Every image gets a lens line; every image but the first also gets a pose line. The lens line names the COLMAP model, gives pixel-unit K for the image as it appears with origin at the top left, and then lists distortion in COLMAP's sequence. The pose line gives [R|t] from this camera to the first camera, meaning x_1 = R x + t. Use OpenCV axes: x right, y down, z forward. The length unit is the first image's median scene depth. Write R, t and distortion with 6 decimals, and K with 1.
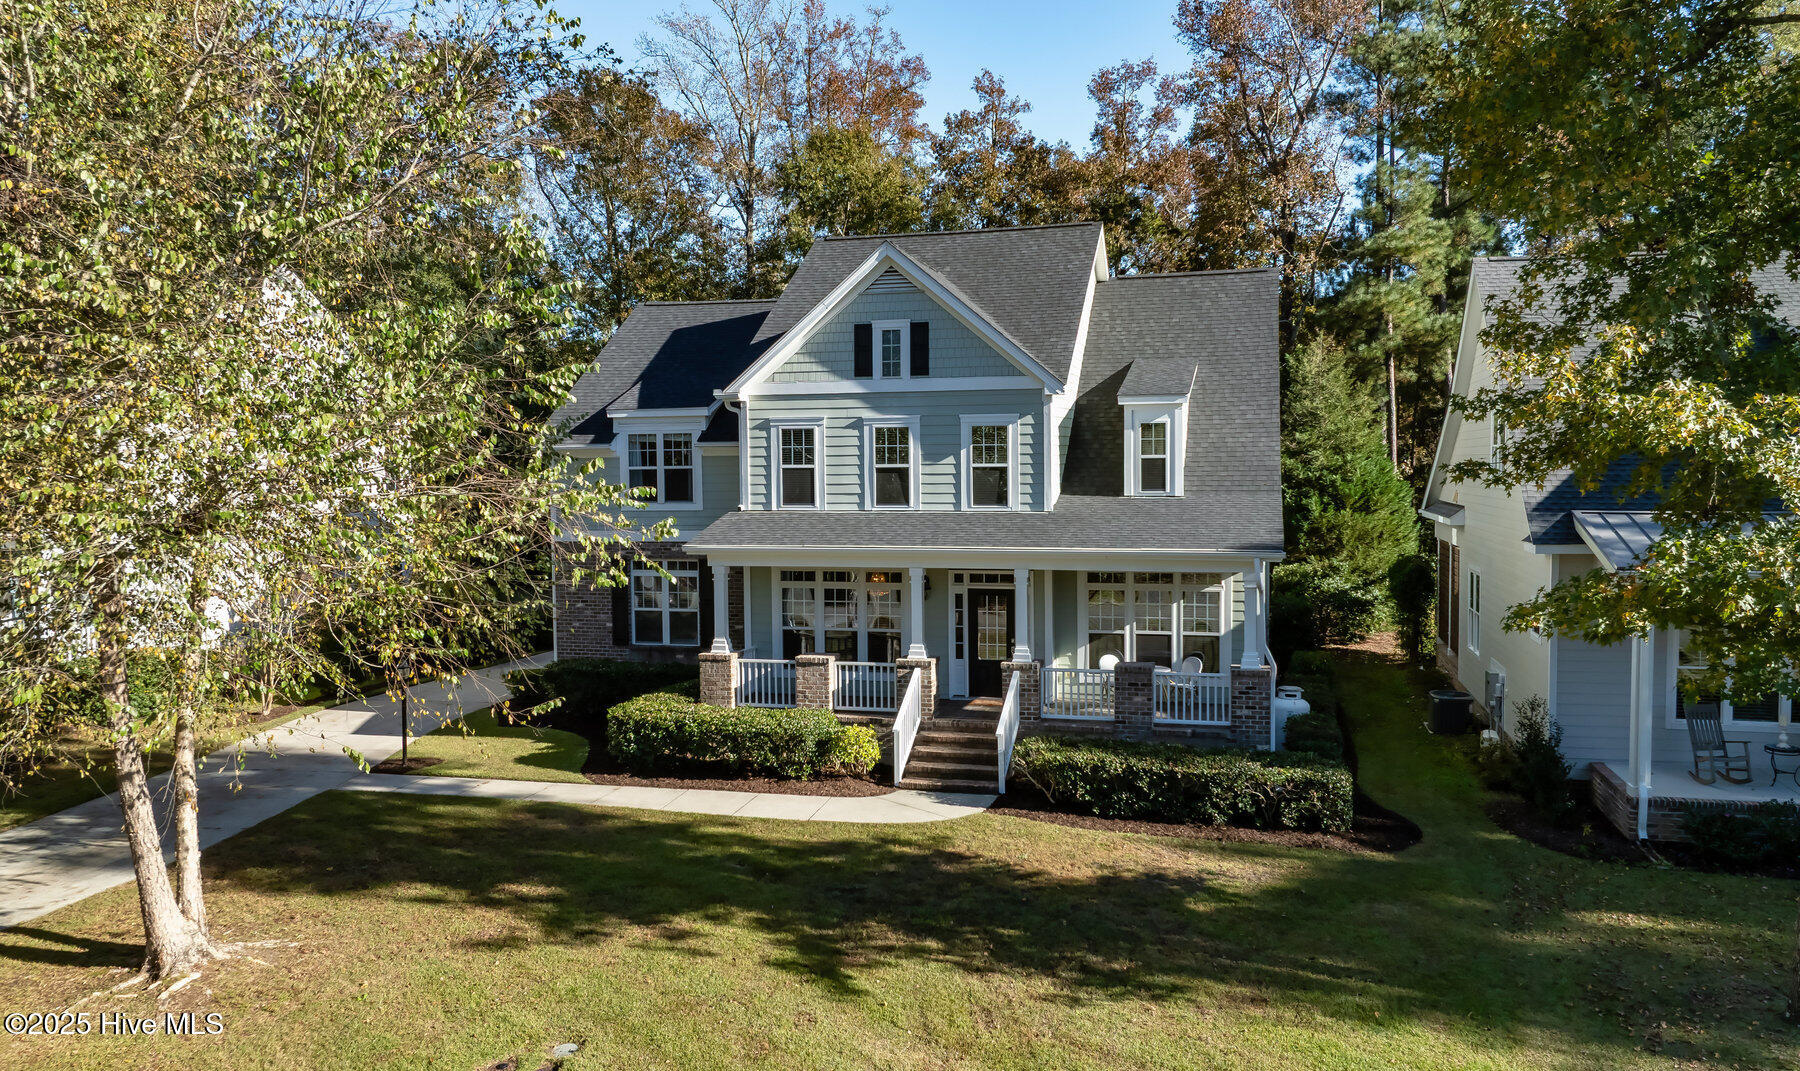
lens RADIAL K [[1349.9, 0, 905.4], [0, 1349.9, 534.0], [0, 0, 1]] dist [-0.000206, -0.000205]
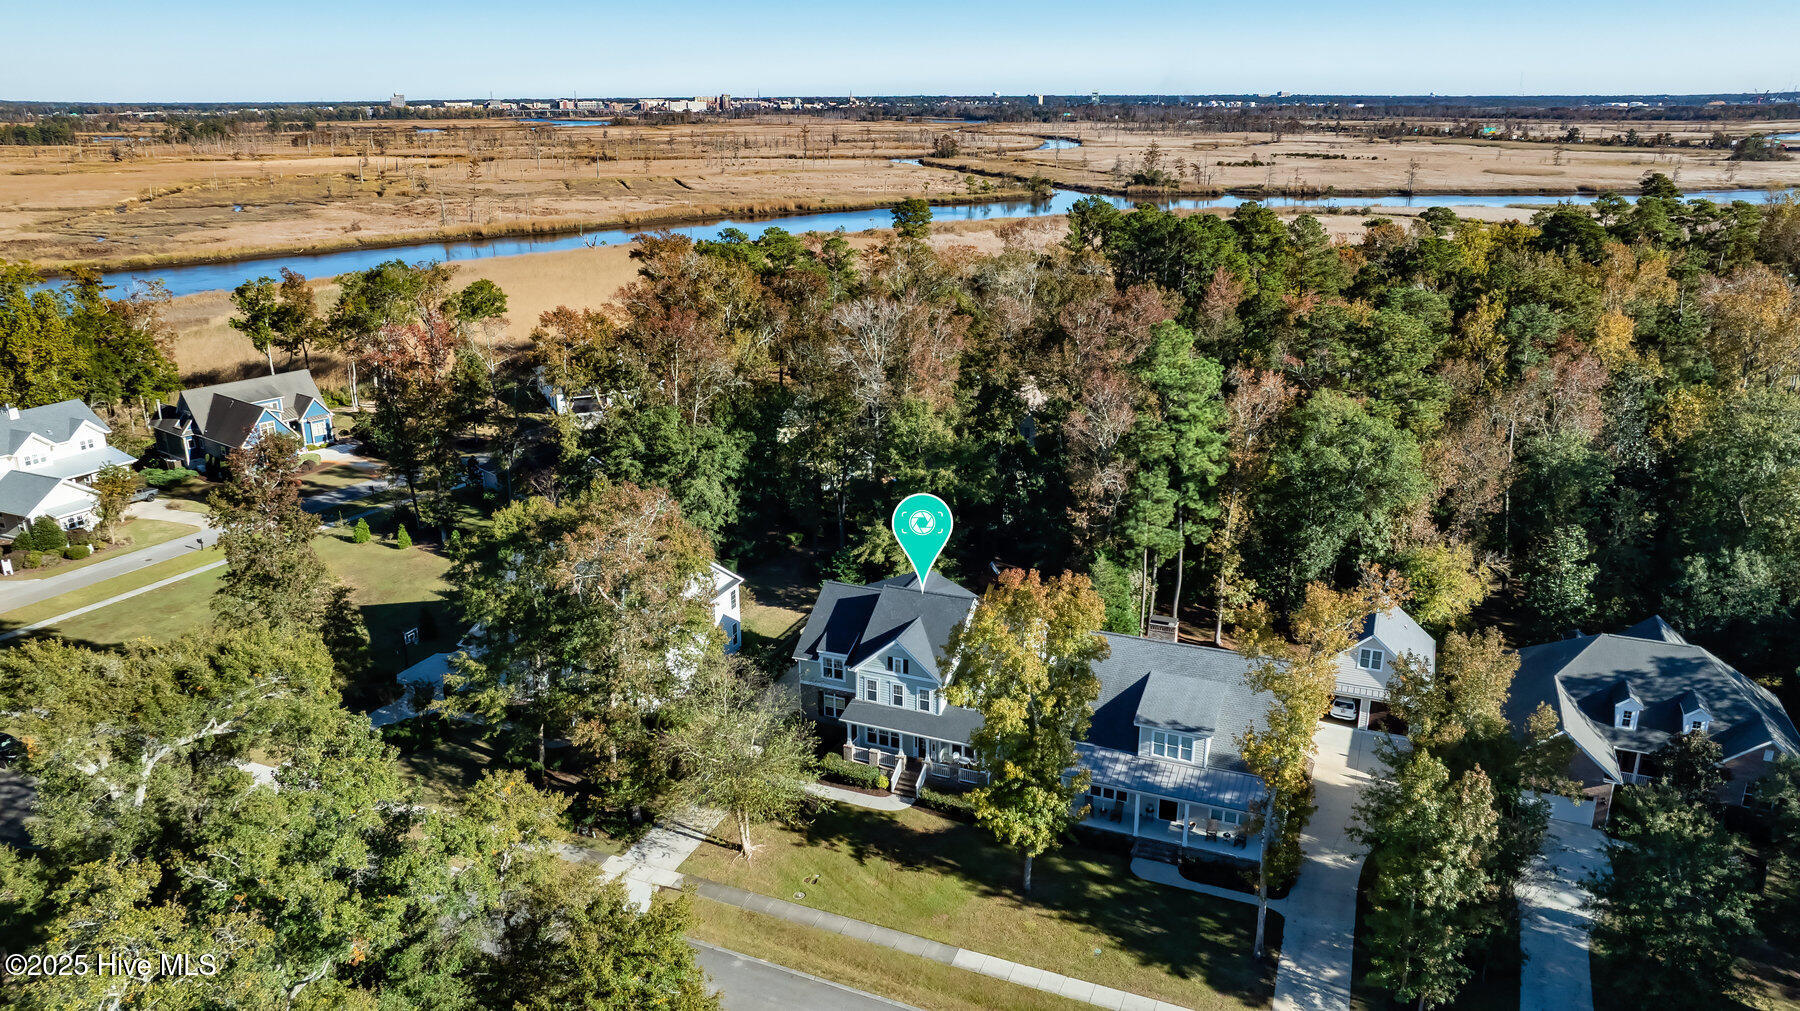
lens RADIAL K [[1270.6, 0, 887.7], [0, 1270.6, 506.5], [0, 0, 1]] dist [-0.047953, 0.056580]
pose [[0.990161, 0.046476, -0.131991, 0.384862], [-0.010551, 0.965345, 0.260763, -1.416852], [0.139536, -0.256805, 0.956337, -2.078510]]
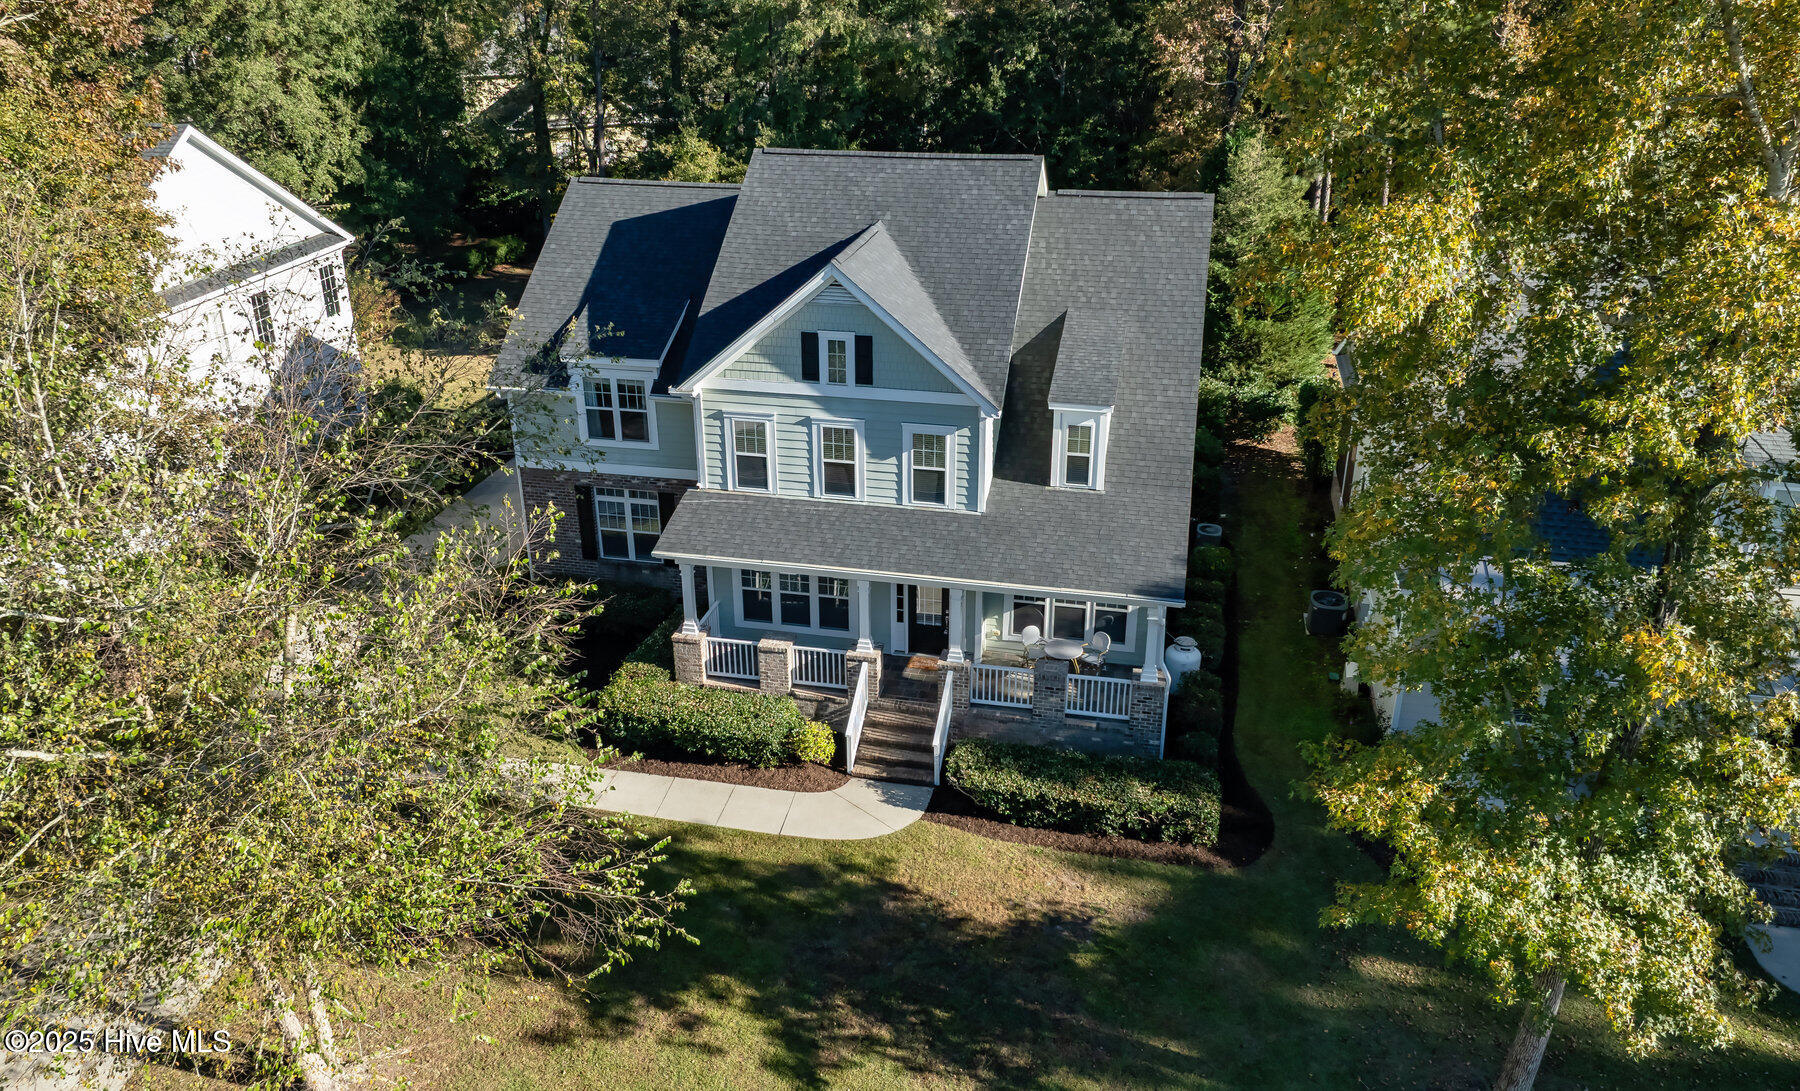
lens RADIAL K [[1374.2, 0, 898.2], [0, 1374.2, 539.0], [0, 0, 1]] dist [-0.002951, -0.003832]
pose [[0.998817, -0.014542, 0.046411, -0.014953], [-0.003426, 0.930849, 0.365388, -0.406375], [-0.048515, -0.365115, 0.929697, -0.053164]]
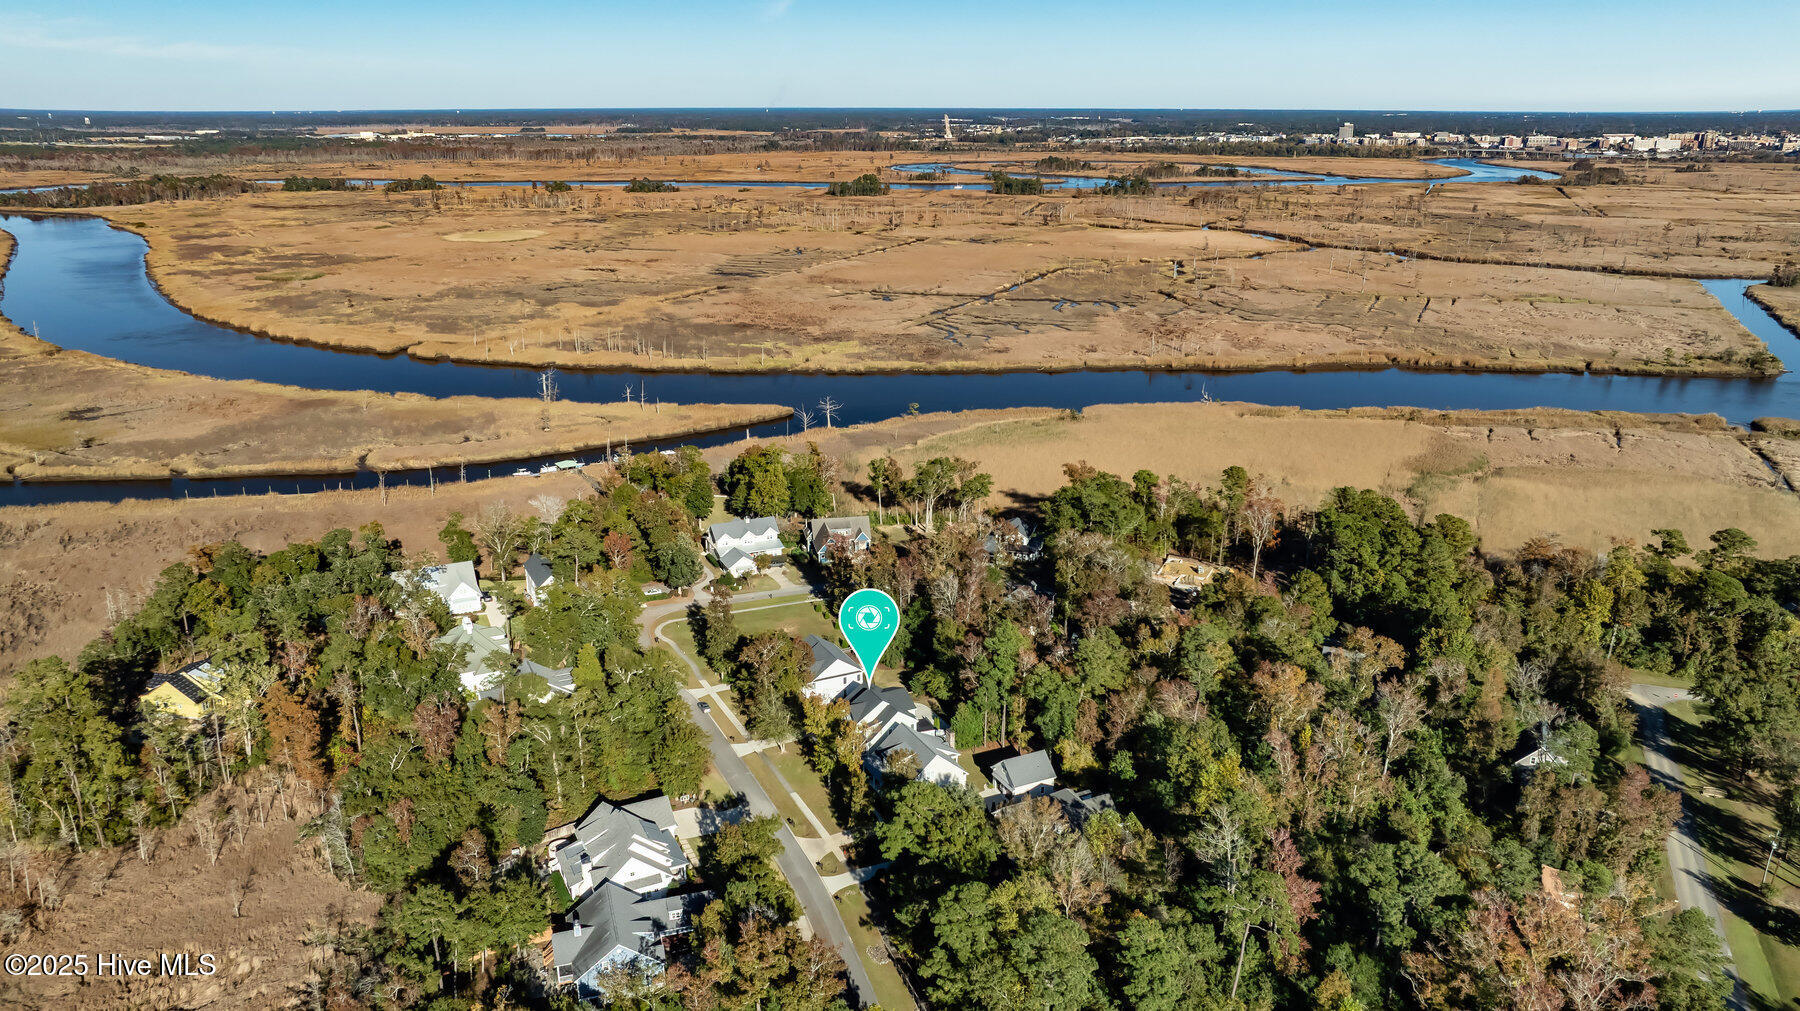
lens RADIAL K [[1270.6, 0, 887.7], [0, 1270.6, 506.5], [0, 0, 1]] dist [-0.047953, 0.056580]
pose [[0.658019, 0.236506, -0.714895, 6.860275], [-0.042950, 0.959638, 0.277940, -4.505961], [0.751775, -0.152186, 0.641618, -4.920786]]
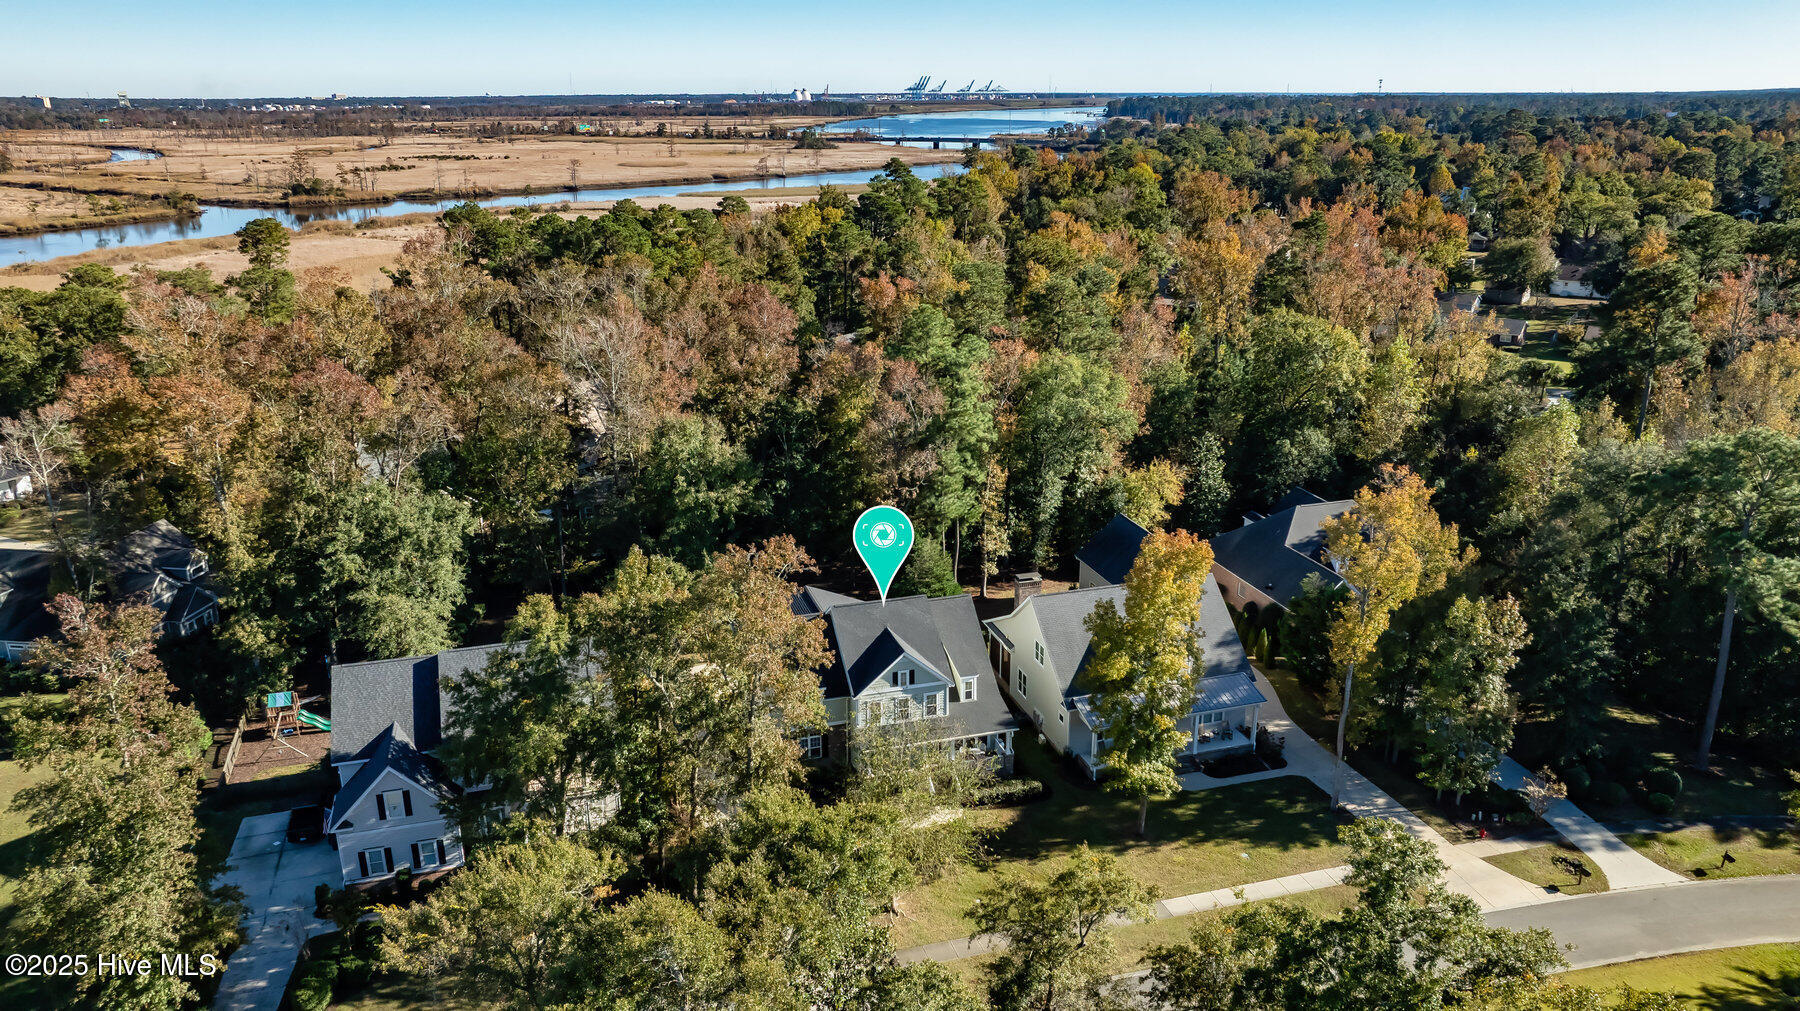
lens RADIAL K [[1270.6, 0, 887.7], [0, 1270.6, 506.5], [0, 0, 1]] dist [-0.047953, 0.056580]
pose [[0.852308, -0.158172, 0.498550, -1.594617], [0.024330, 0.964136, 0.264292, -1.421968], [-0.522473, -0.213129, 0.825589, -1.543859]]
